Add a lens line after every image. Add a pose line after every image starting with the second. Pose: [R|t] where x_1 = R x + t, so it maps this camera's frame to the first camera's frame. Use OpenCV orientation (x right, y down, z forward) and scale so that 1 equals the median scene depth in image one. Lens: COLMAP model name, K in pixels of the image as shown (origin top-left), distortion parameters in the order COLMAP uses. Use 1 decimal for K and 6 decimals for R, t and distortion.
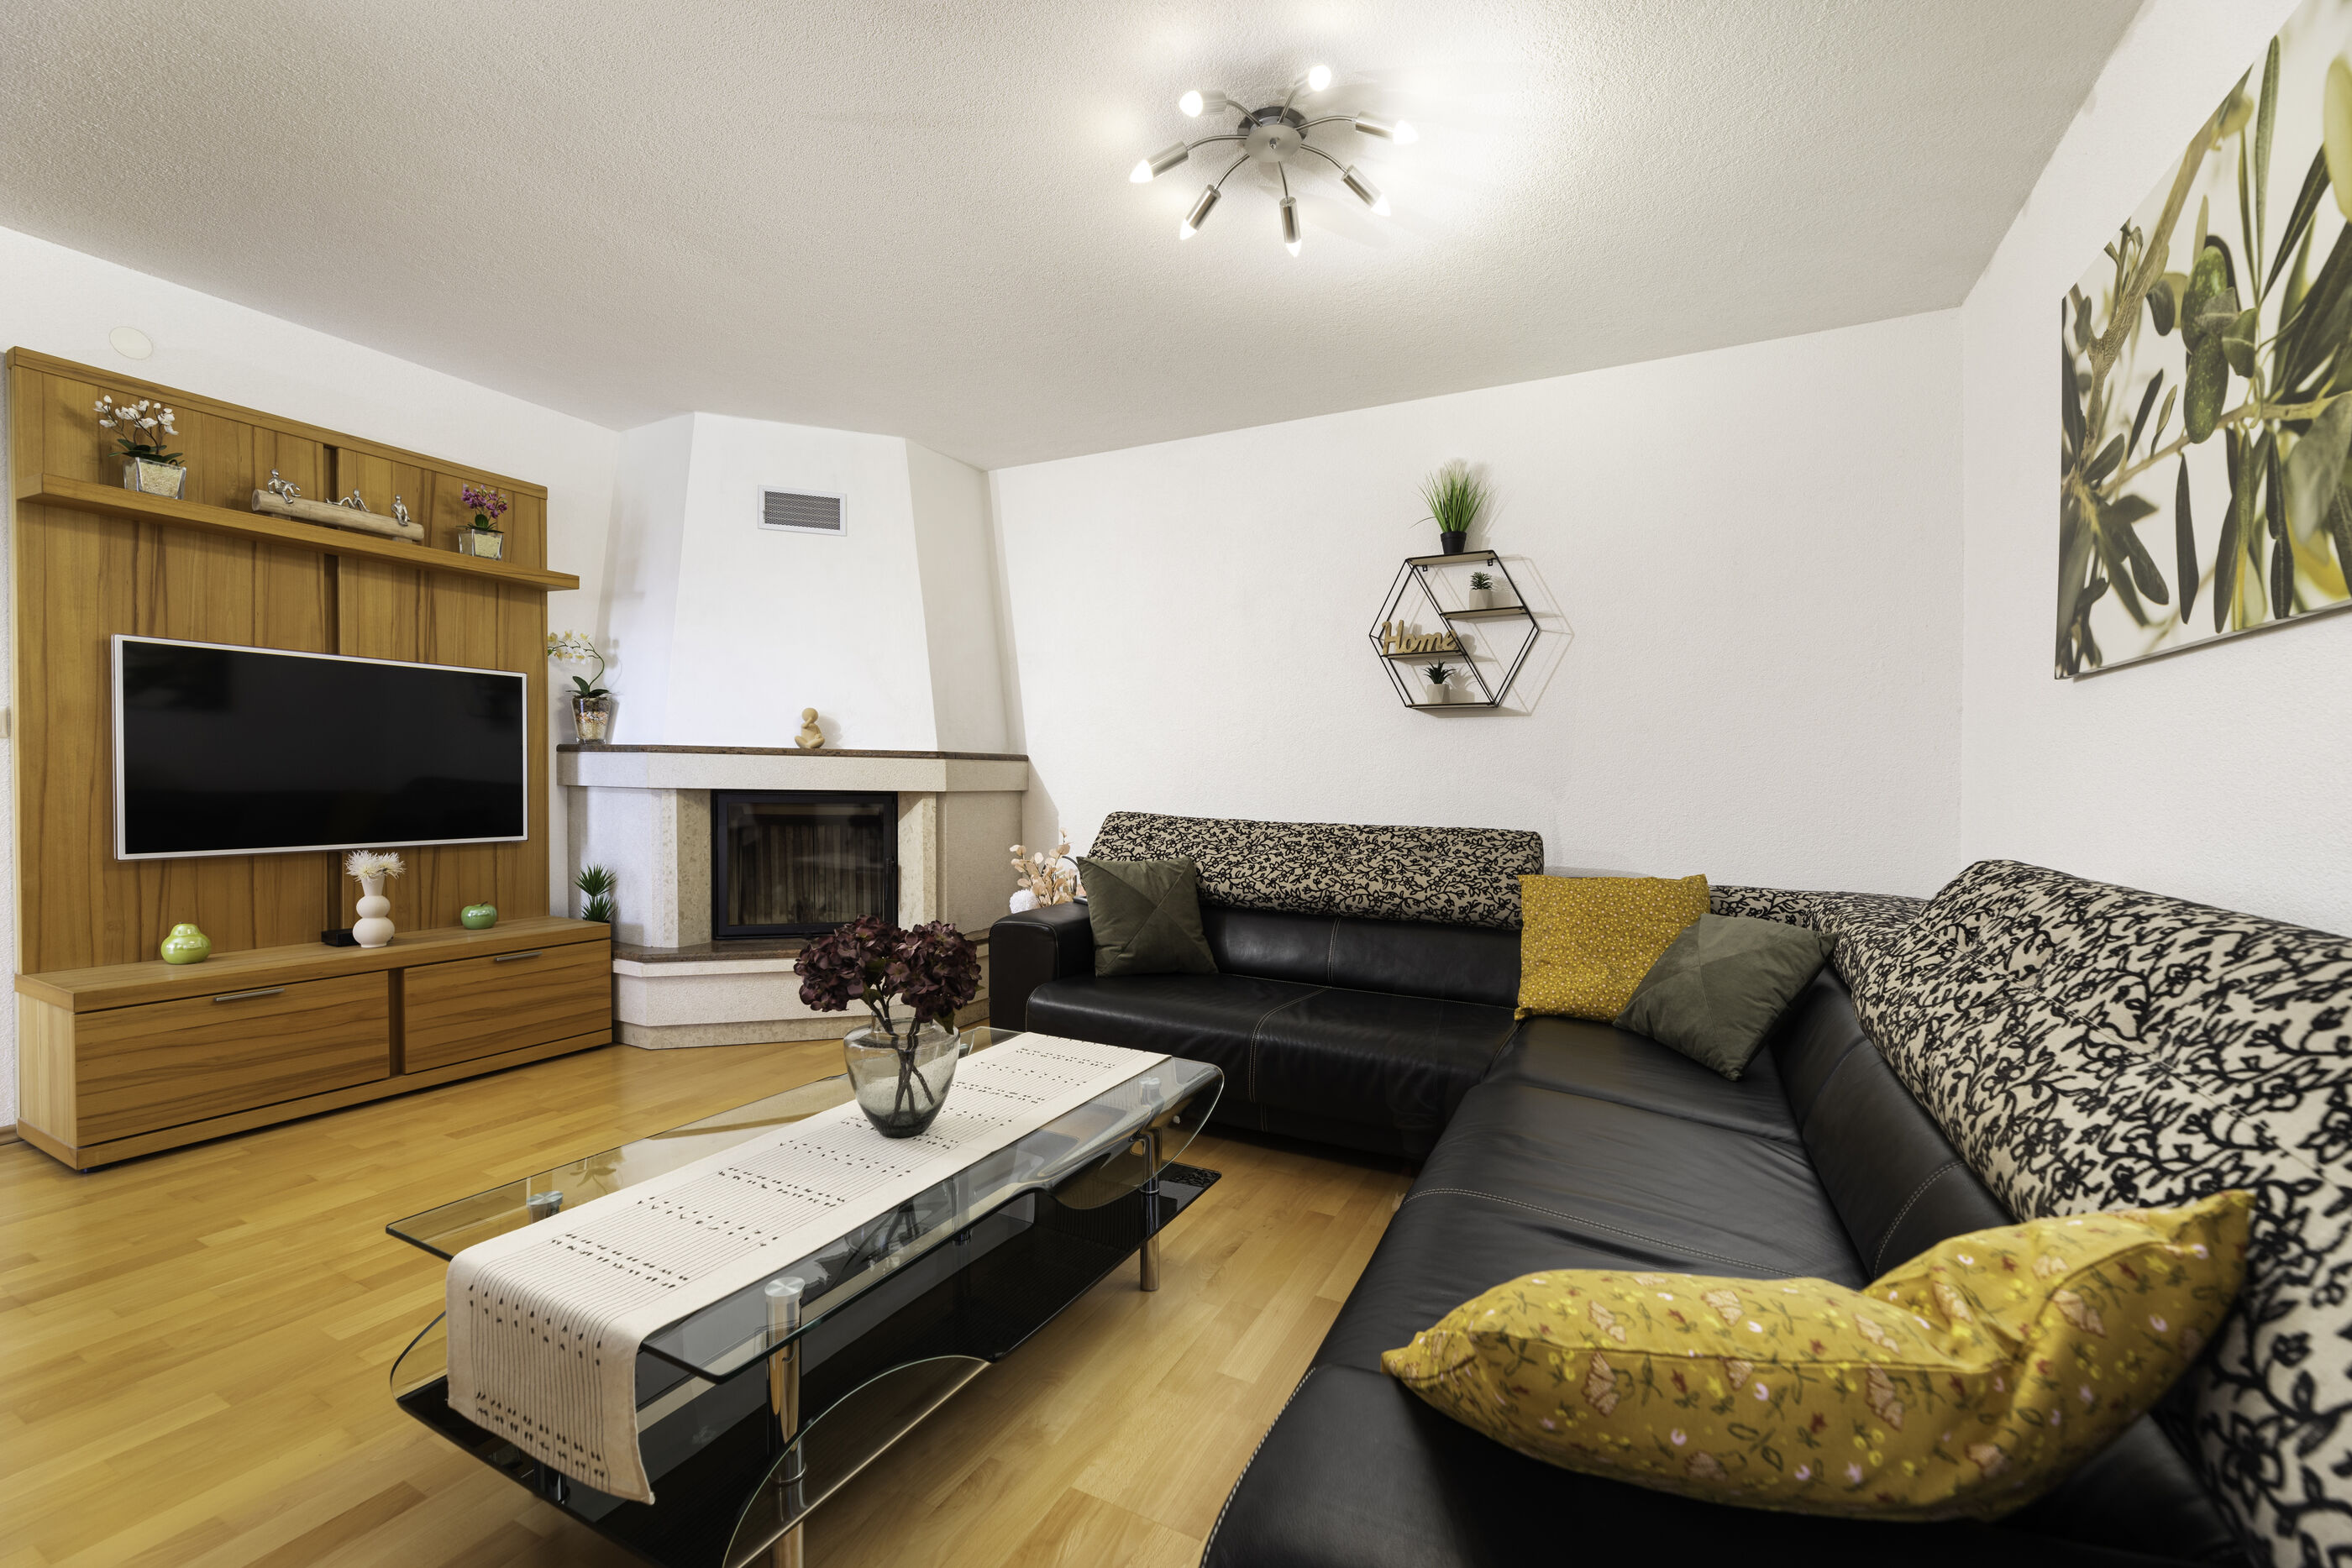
lens RADIAL K [[969.0, 0, 1164.6], [0, 969.0, 798.6], [0, 0, 1]] dist [0.000373, -0.000129]
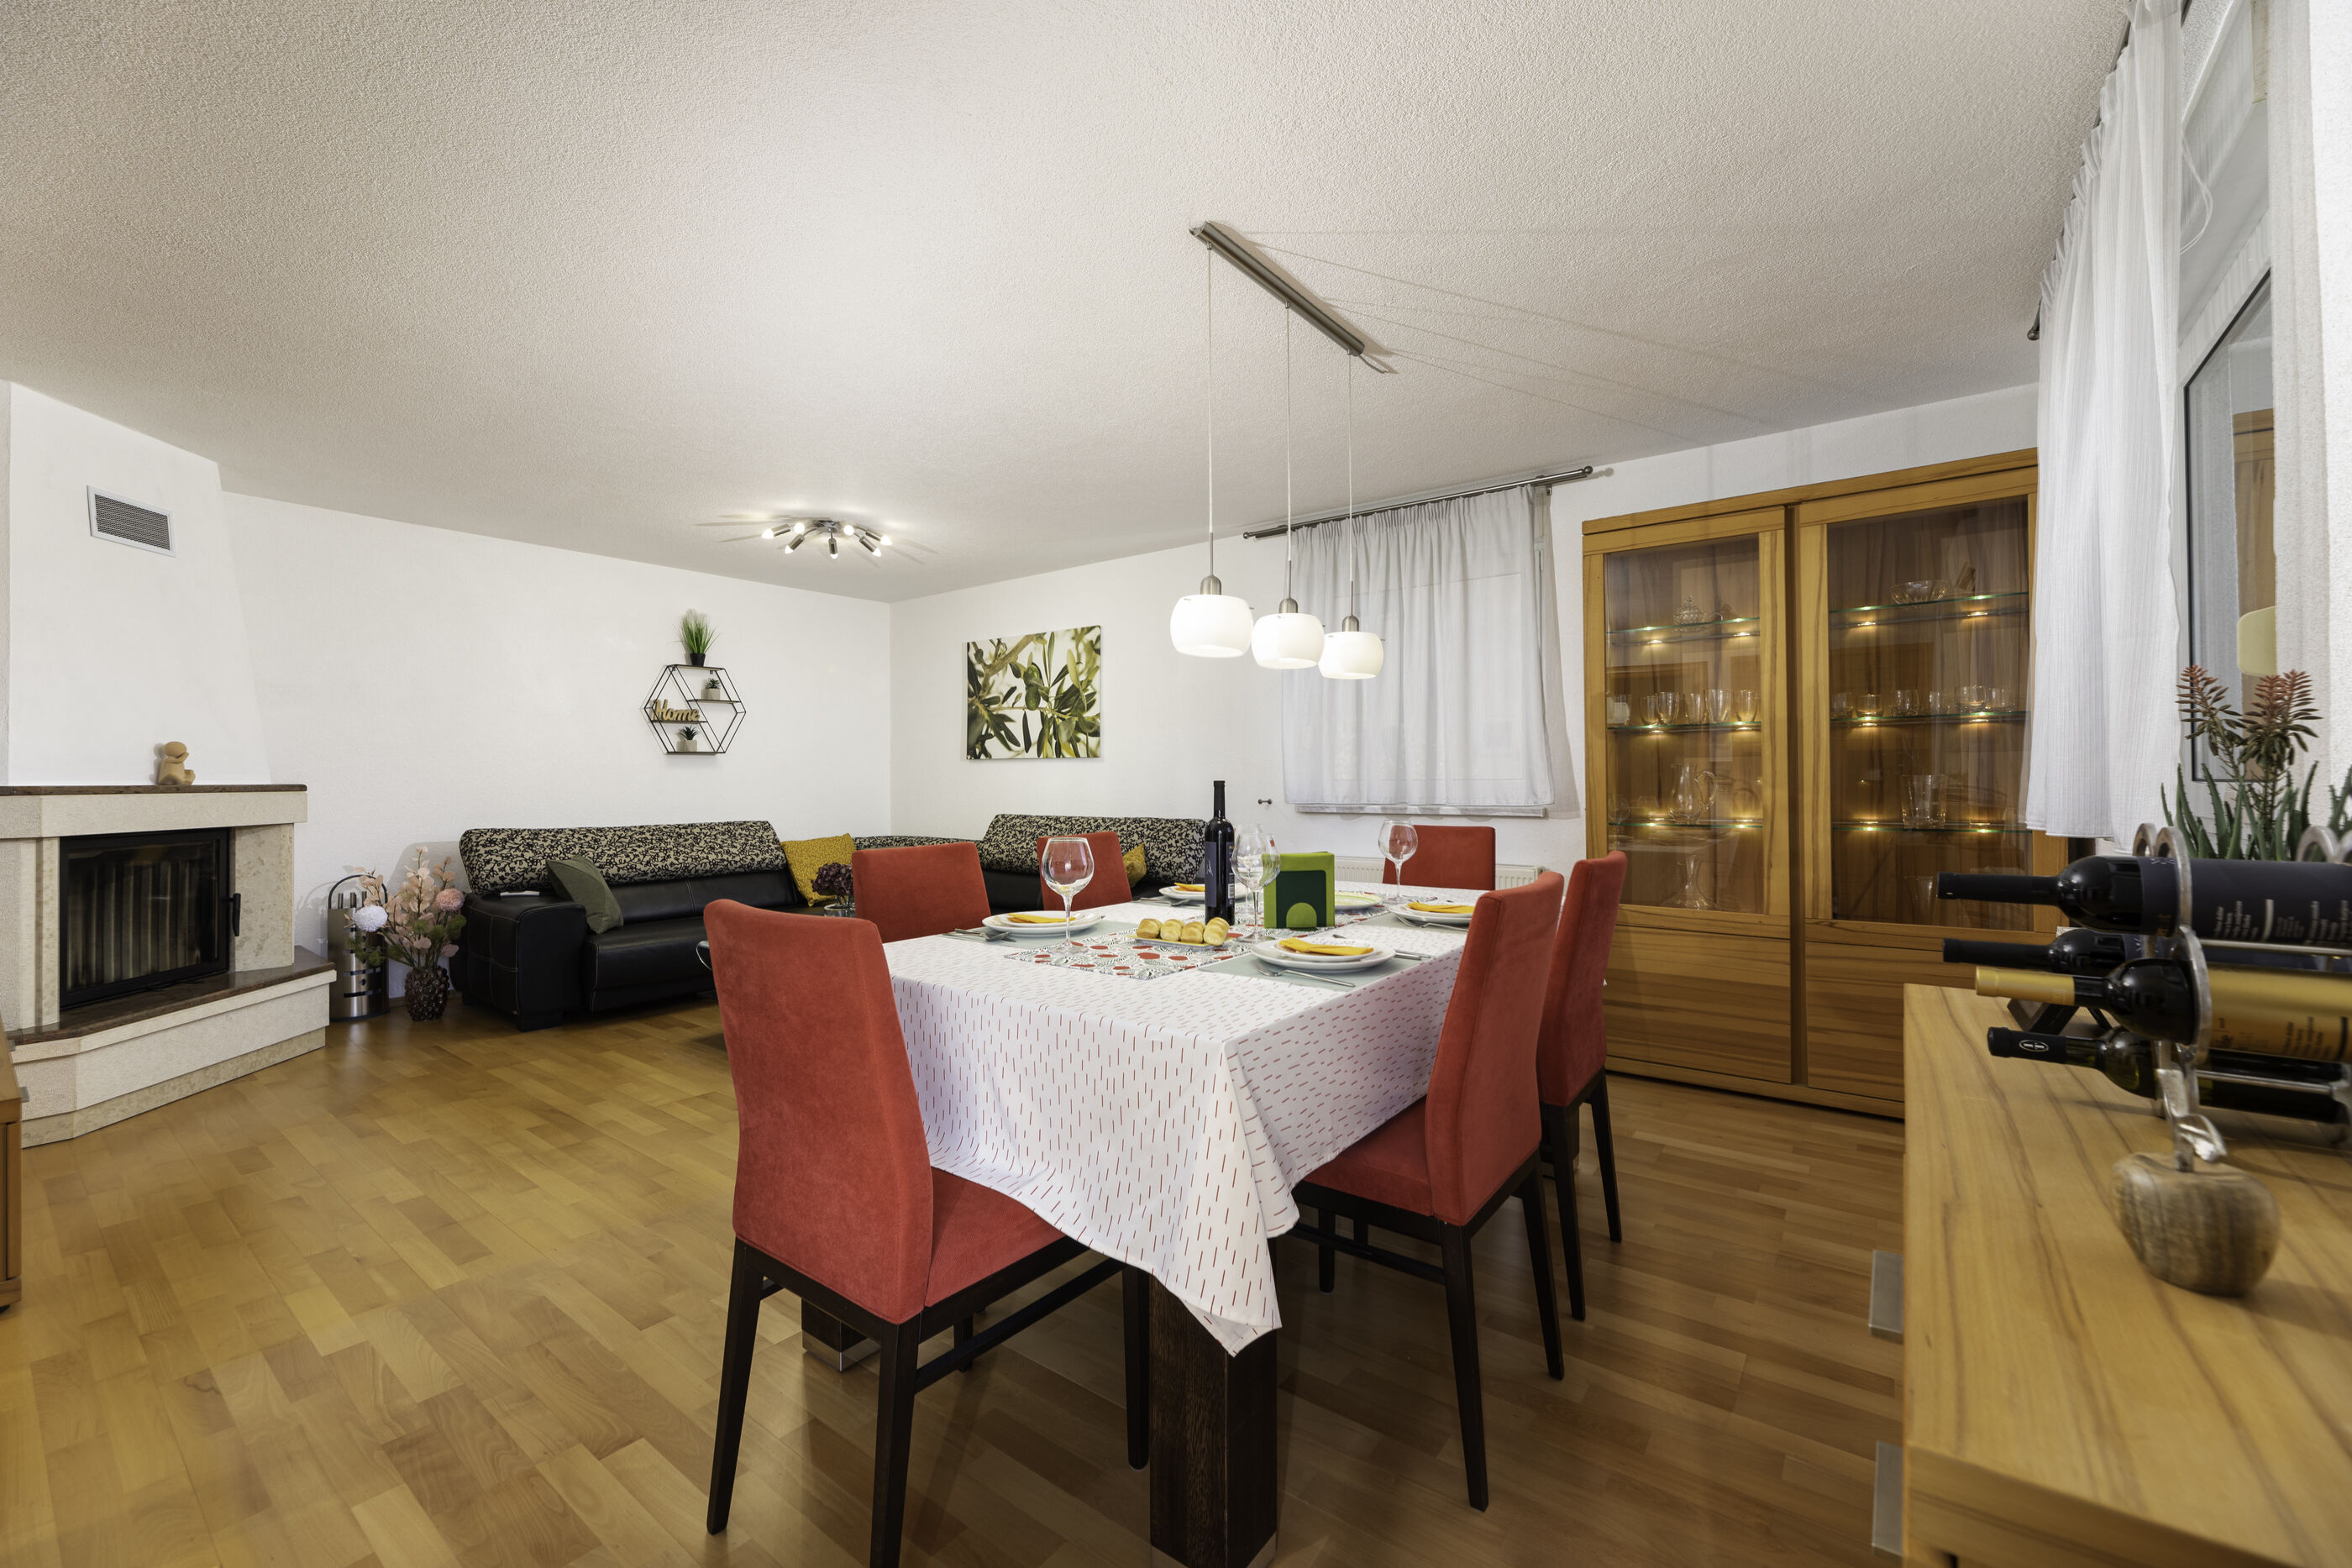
lens RADIAL K [[952.5, 0, 1172.1], [0, 952.5, 774.0], [0, 0, 1]] dist [-0.000082, -0.000097]
pose [[0.169924, -0.012592, 0.985377, -1.290251], [0.027383, 0.999593, 0.008051, -0.050111], [-0.985077, 0.025614, 0.170200, -0.128772]]
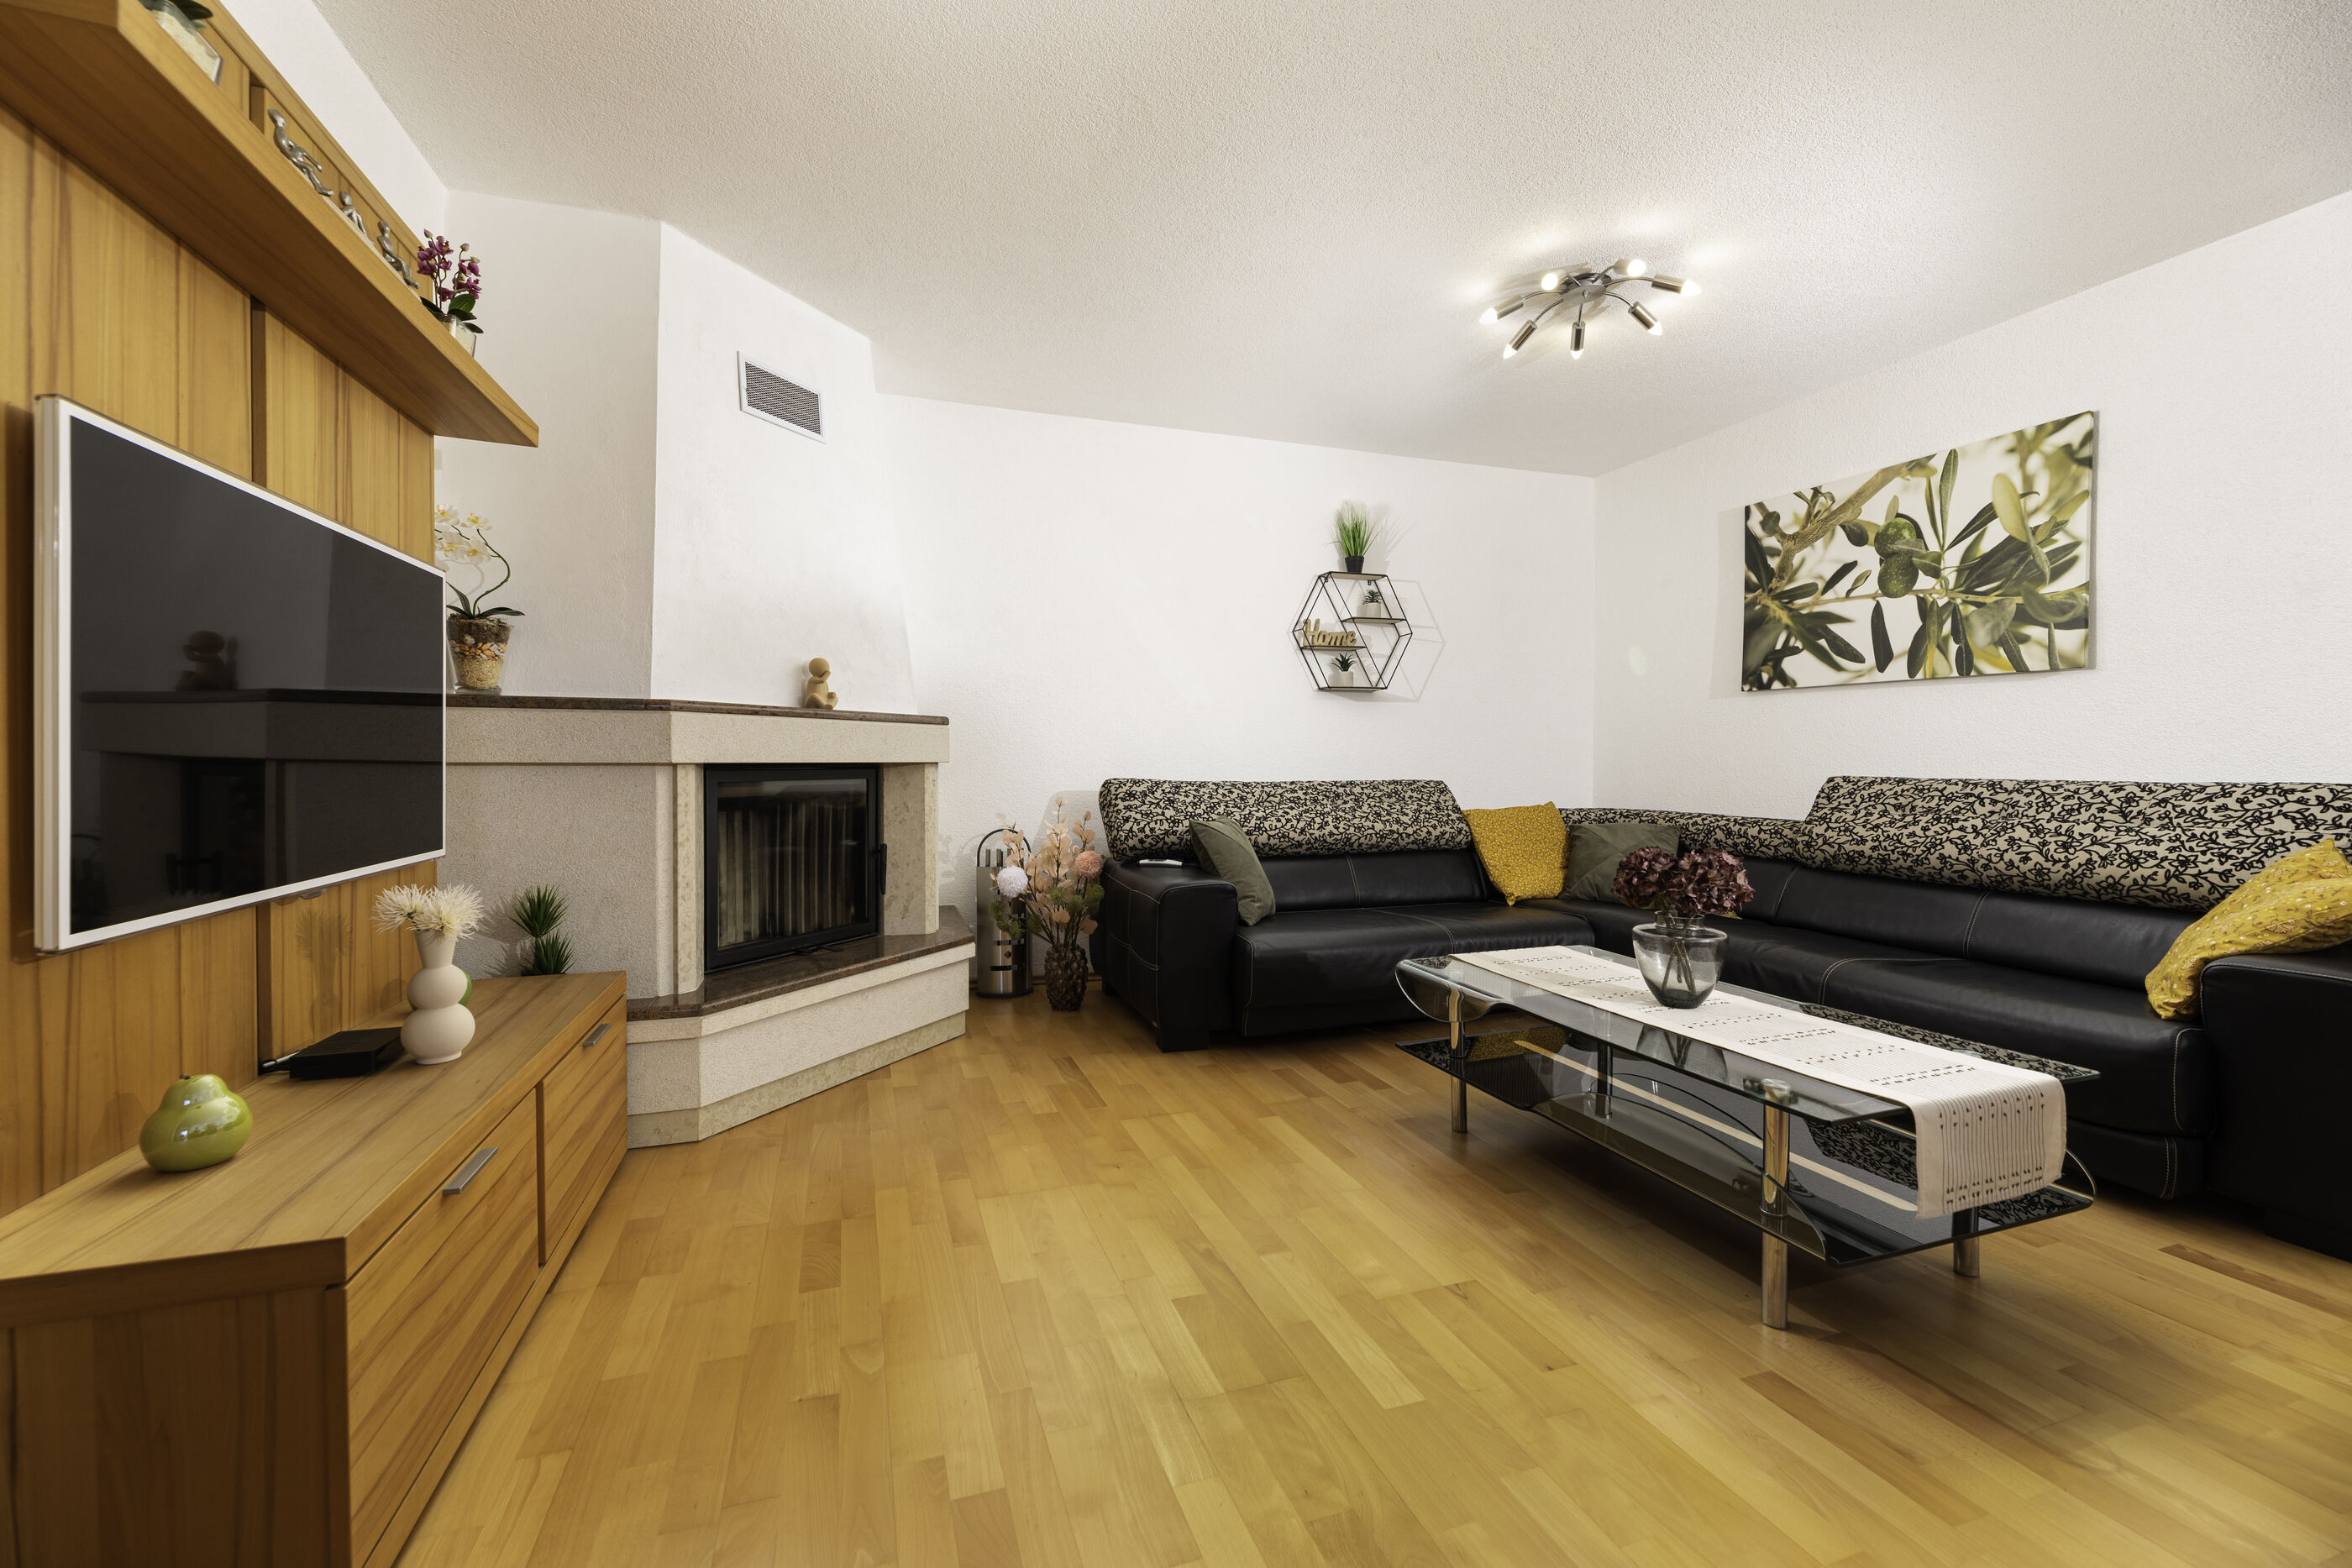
lens RADIAL K [[952.5, 0, 1172.1], [0, 952.5, 774.0], [0, 0, 1]] dist [-0.000082, -0.000097]
pose [[0.685678, -0.027320, 0.727392, -0.847484], [0.024835, 0.999592, 0.014132, -0.004321], [-0.727481, 0.008374, 0.686076, 0.309011]]
